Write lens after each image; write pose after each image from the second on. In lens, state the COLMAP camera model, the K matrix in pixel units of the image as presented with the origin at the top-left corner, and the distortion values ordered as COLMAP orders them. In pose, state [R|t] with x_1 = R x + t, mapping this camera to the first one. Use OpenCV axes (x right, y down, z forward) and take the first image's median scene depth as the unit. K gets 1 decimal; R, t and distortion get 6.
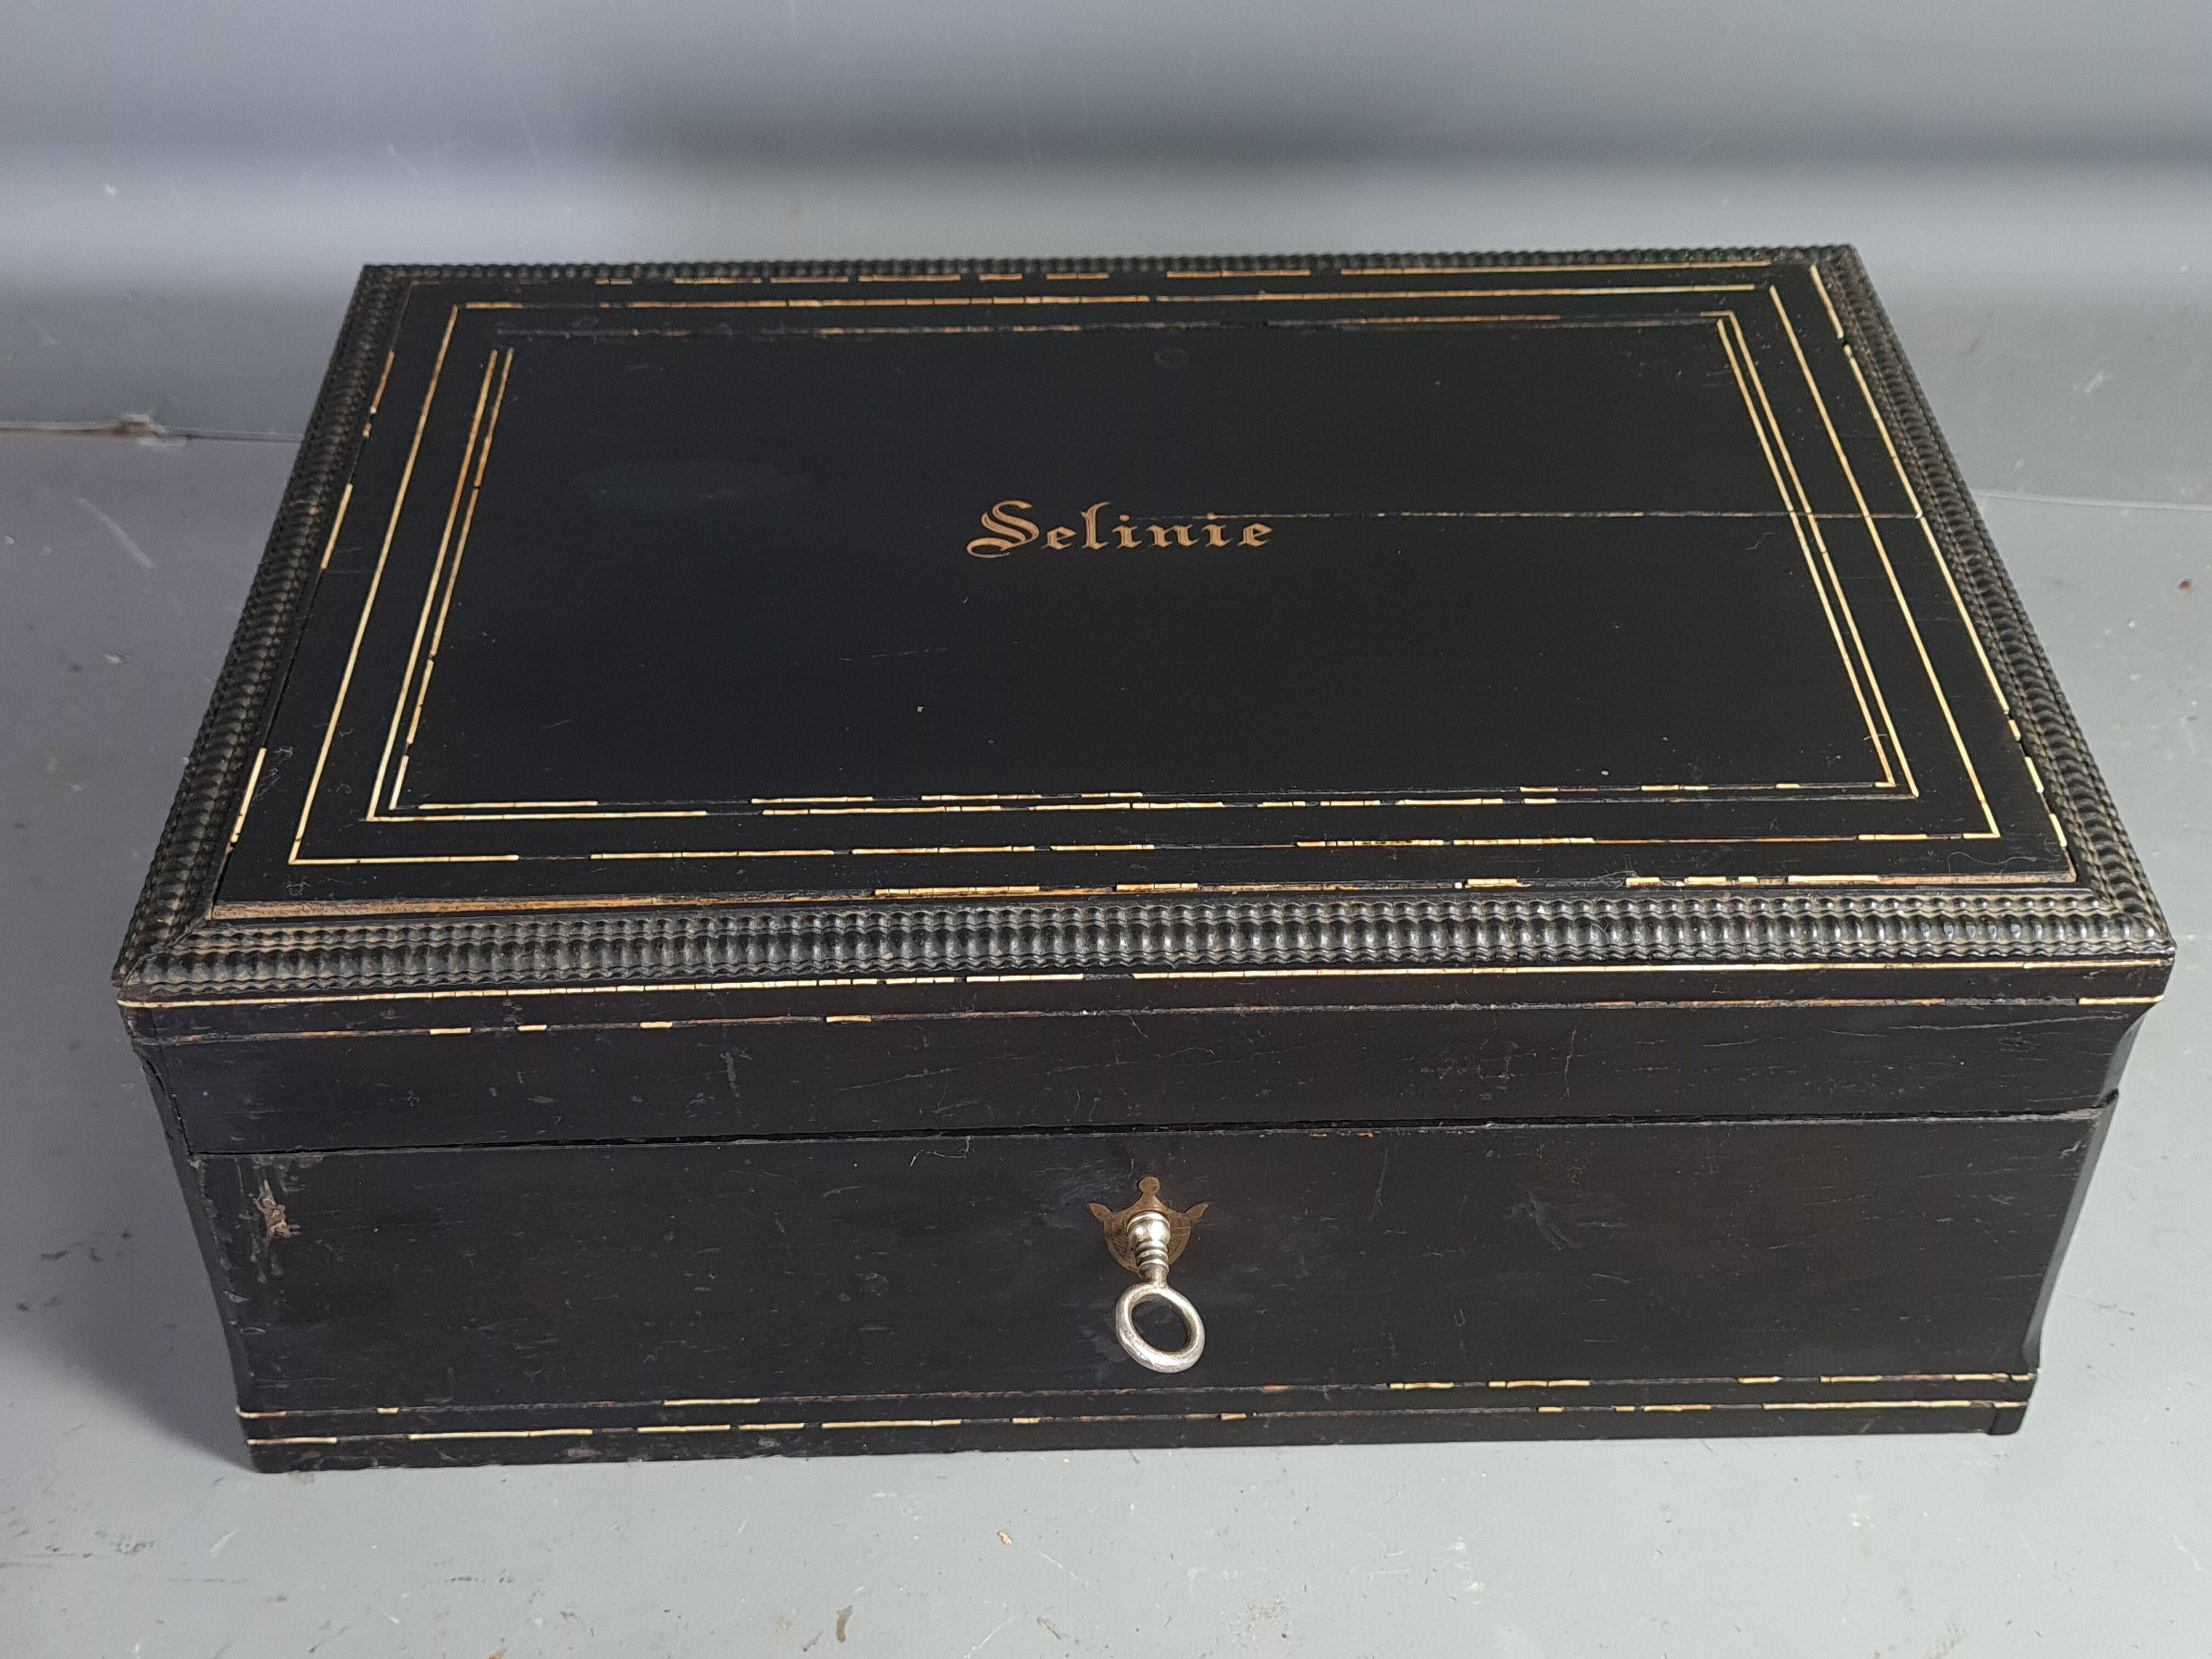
lens RADIAL K [[2850.8, 0, 1105.9], [0, 2850.8, 826.9], [0, 0, 1]] dist [0.025671, 0.000000]
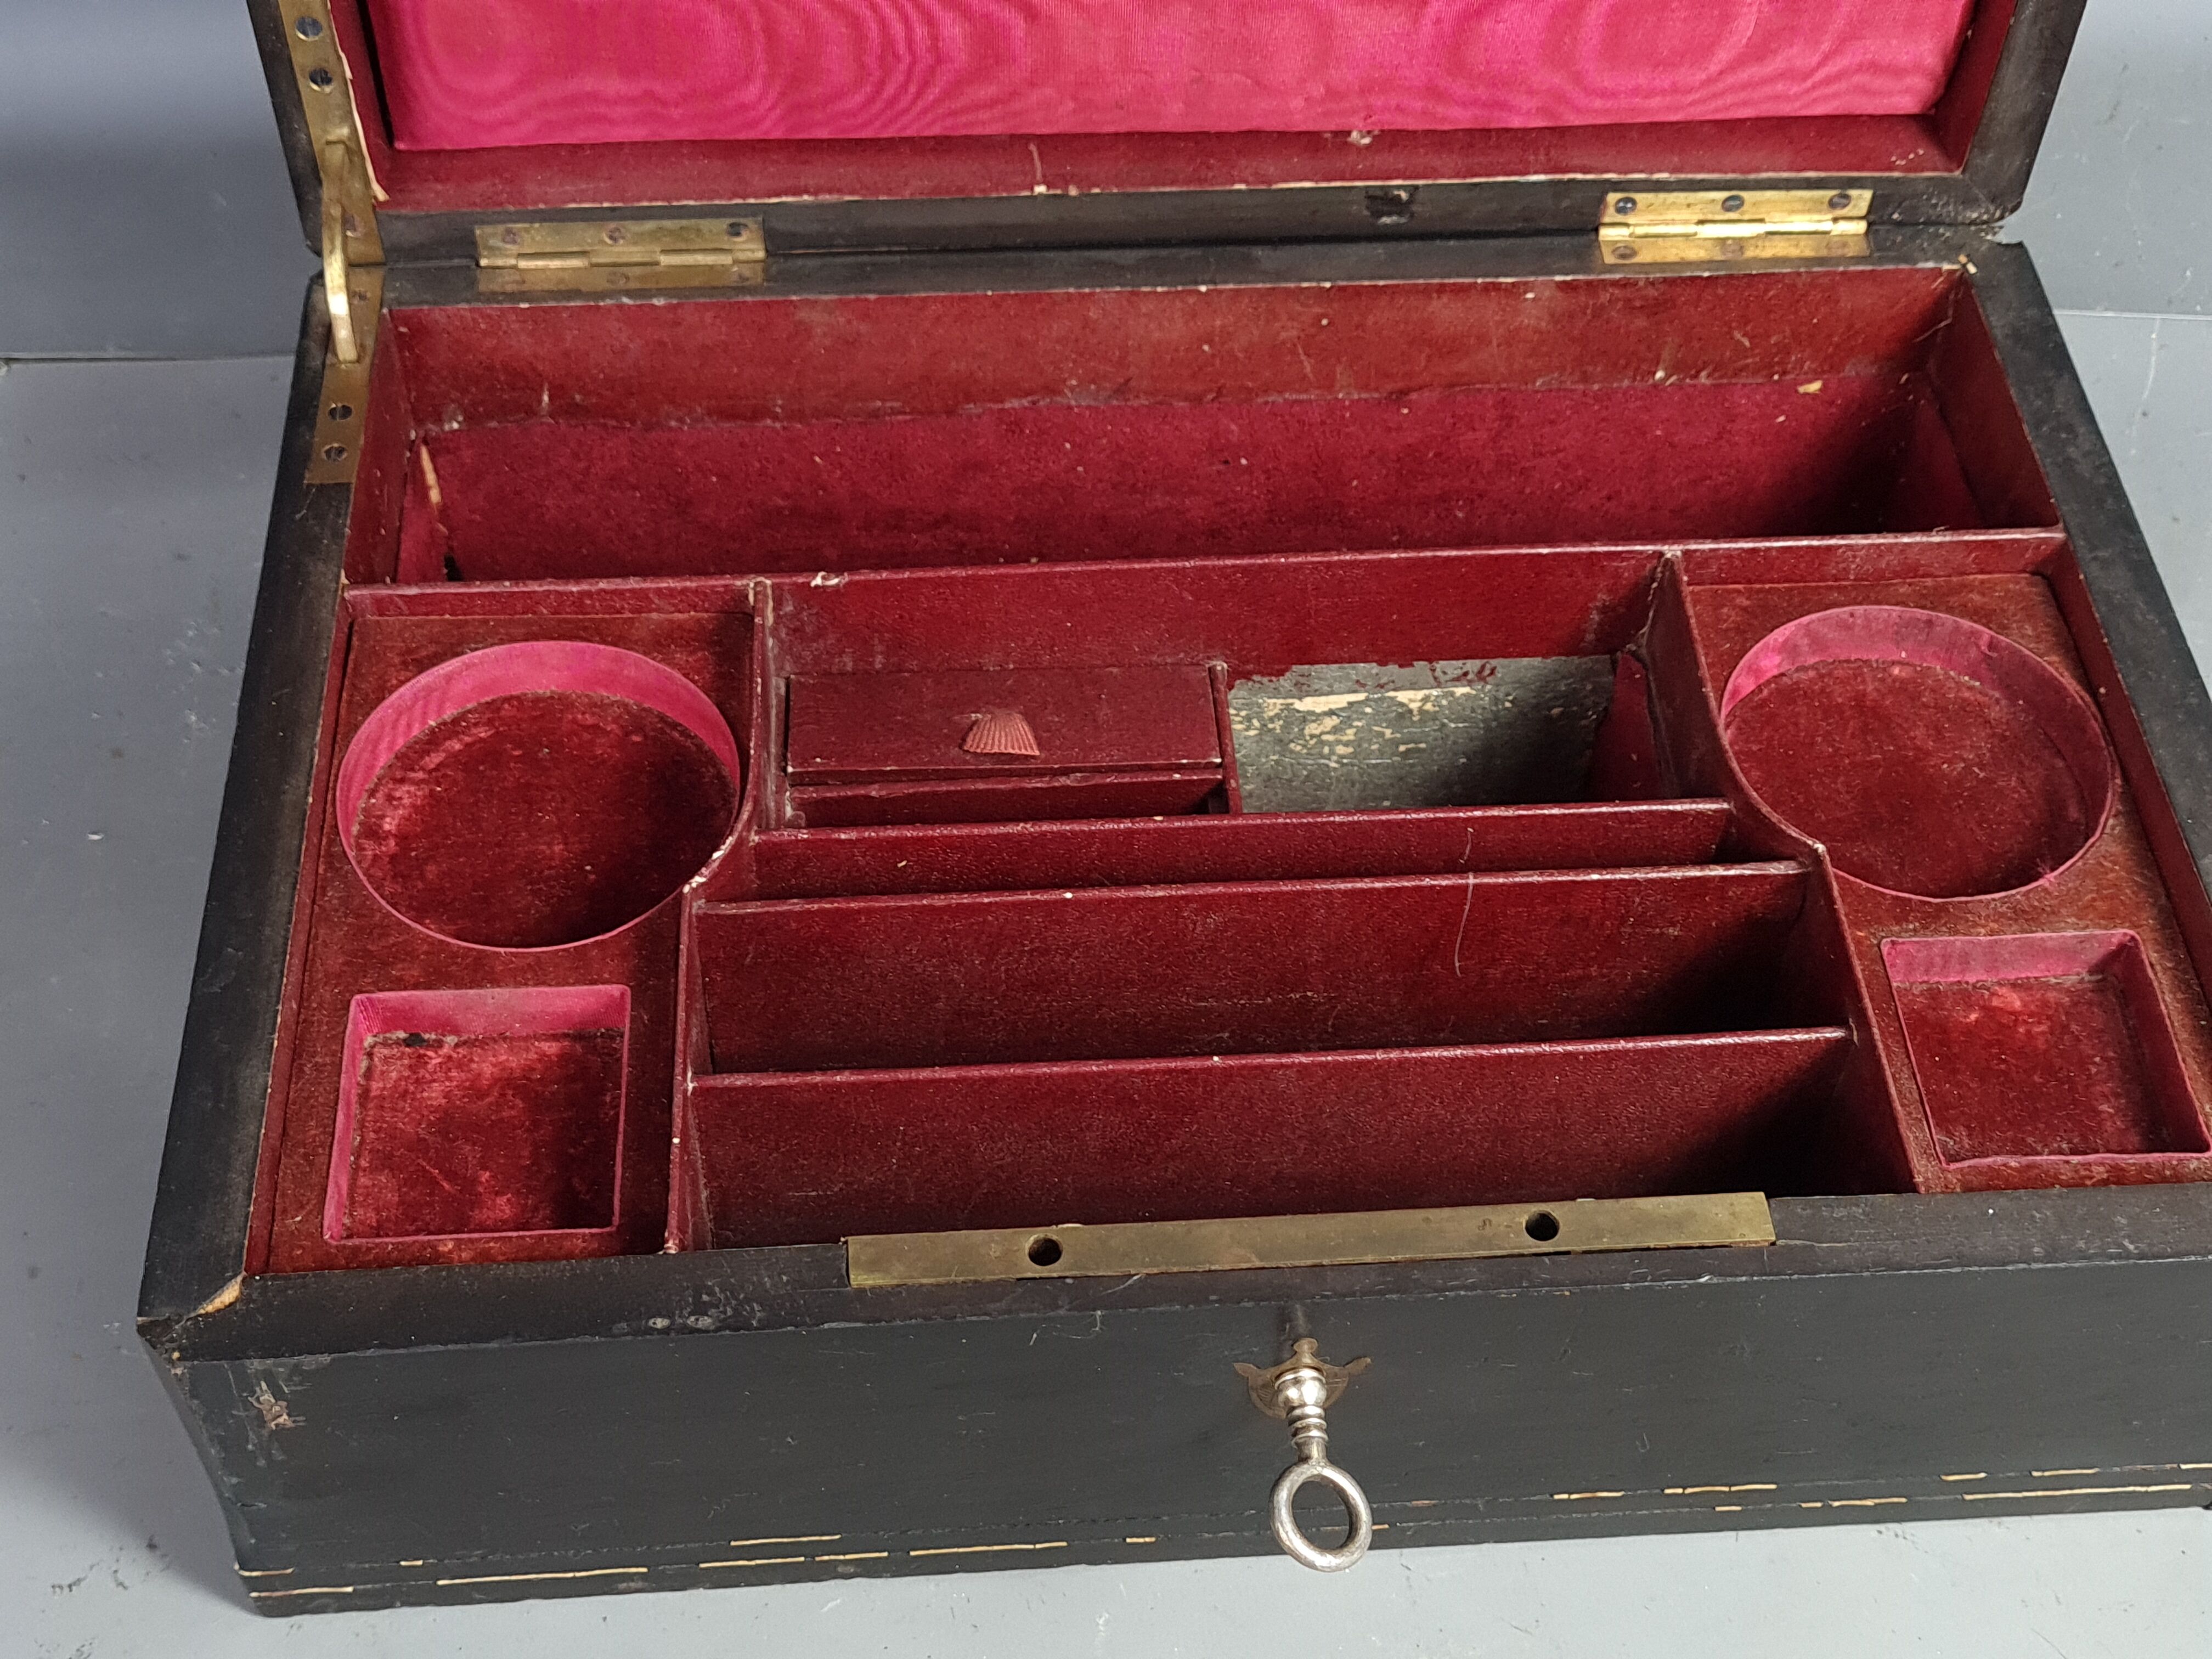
lens RADIAL K [[2850.8, 0, 1115.1], [0, 2850.8, 849.3], [0, 0, 1]] dist [0.025671, 0.000000]
pose [[0.998818, -0.017305, 0.045421, -0.074294], [0.007708, 0.979043, 0.203510, -0.185324], [-0.047991, -0.202919, 0.978019, 0.185793]]
